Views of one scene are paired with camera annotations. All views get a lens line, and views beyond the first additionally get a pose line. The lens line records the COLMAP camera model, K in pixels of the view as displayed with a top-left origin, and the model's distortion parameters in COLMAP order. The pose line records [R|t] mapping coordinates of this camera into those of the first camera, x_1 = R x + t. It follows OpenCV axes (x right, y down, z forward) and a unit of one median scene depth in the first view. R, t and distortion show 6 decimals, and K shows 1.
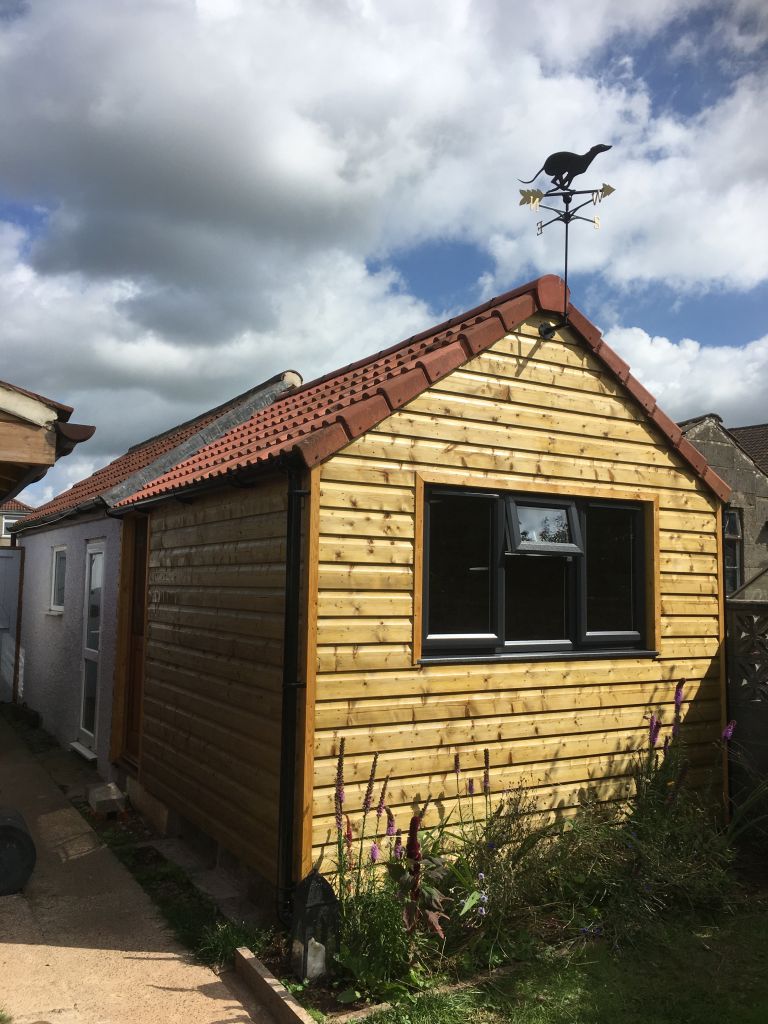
lens RADIAL K [[871.5, 0, 382.6], [0, 871.5, 510.3], [0, 0, 1]] dist [0.070590, -0.071846]
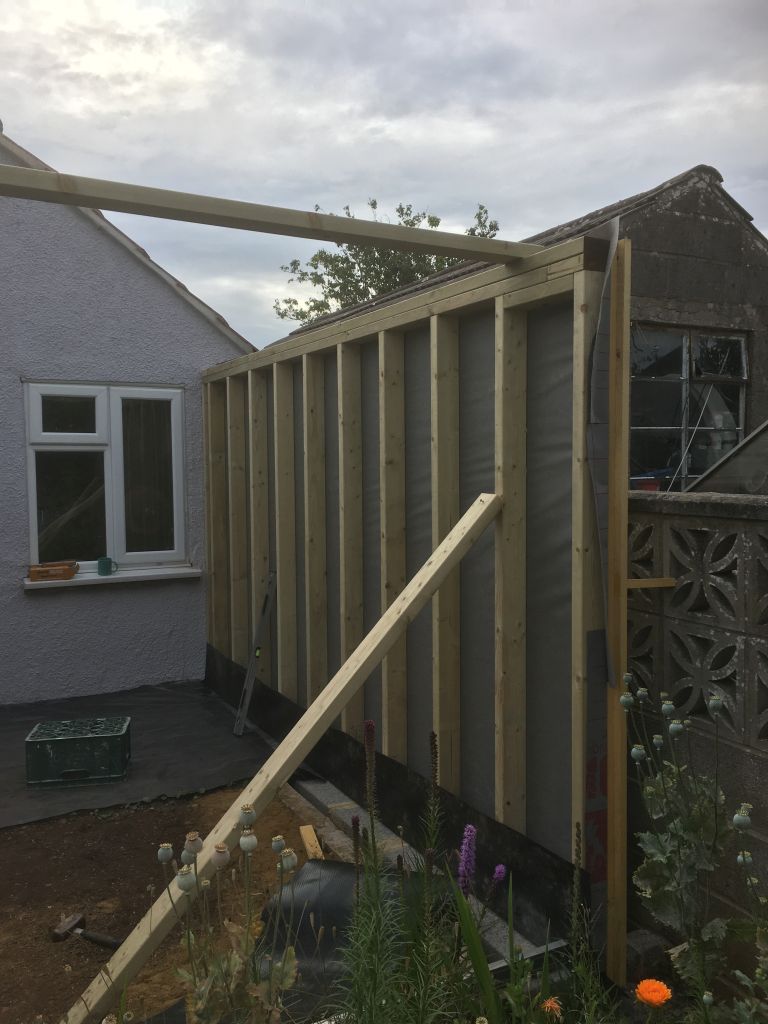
lens RADIAL K [[871.5, 0, 386.2], [0, 871.5, 513.9], [0, 0, 1]] dist [0.070590, -0.071846]
pose [[0.998416, -0.018838, -0.053008, 0.314521], [0.026269, 0.989348, 0.143181, 0.049499], [0.049746, -0.144347, 0.988276, 0.617742]]
